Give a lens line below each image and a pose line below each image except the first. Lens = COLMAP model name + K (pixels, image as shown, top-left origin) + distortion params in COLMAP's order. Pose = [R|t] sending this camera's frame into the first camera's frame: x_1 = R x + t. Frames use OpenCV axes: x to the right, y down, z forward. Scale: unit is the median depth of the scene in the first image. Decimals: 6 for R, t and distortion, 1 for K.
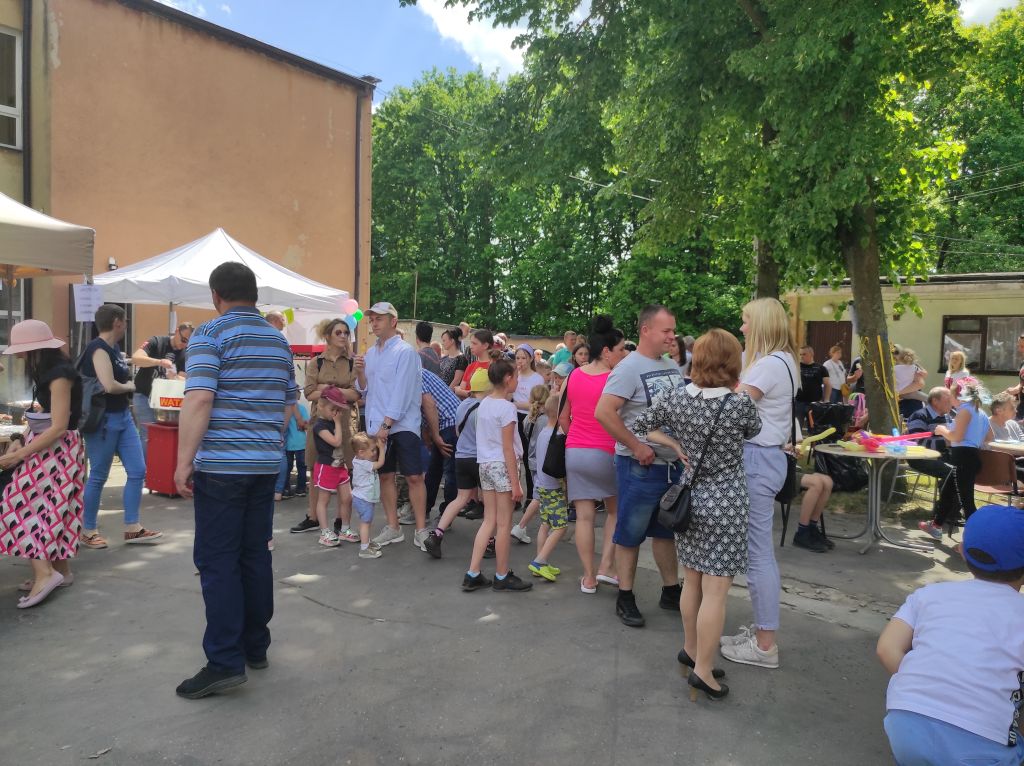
lens RADIAL K [[756.1, 0, 512.6], [0, 756.1, 379.6], [0, 0, 1]] dist [0.038018, -0.025602]
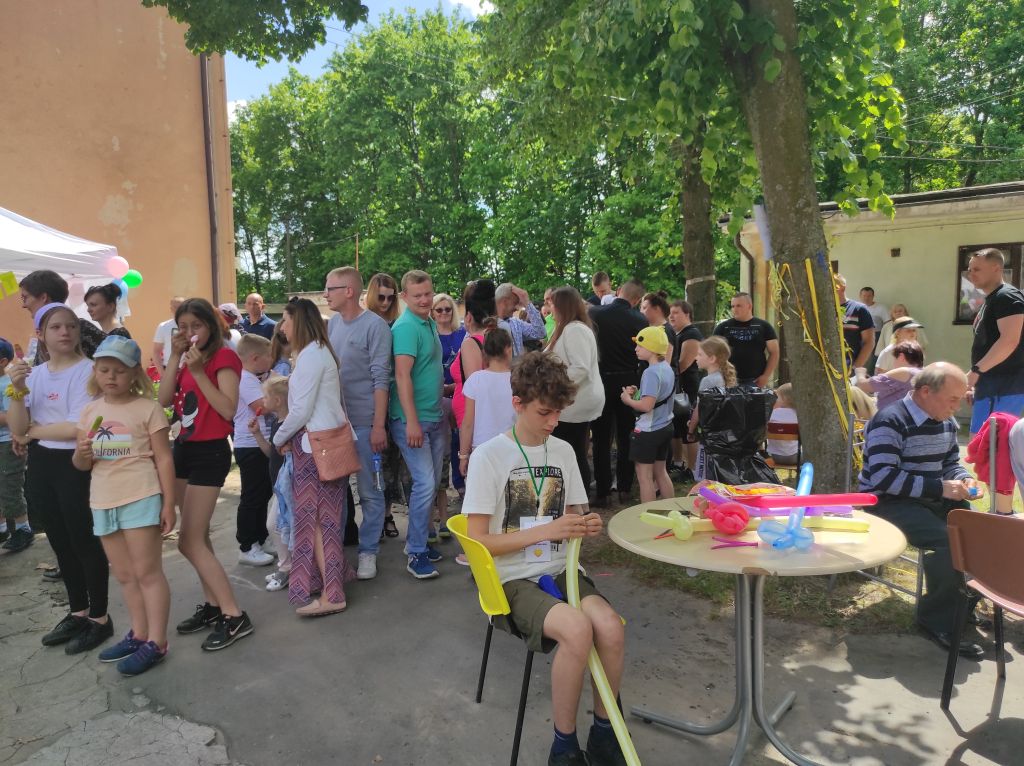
lens RADIAL K [[756.1, 0, 510.8], [0, 756.1, 380.7], [0, 0, 1]] dist [0.038018, -0.025602]
pose [[0.998706, -0.039268, -0.032309, 0.098632], [0.040569, 0.998350, 0.040646, -0.001648], [0.030660, -0.041905, 0.998651, 0.160694]]
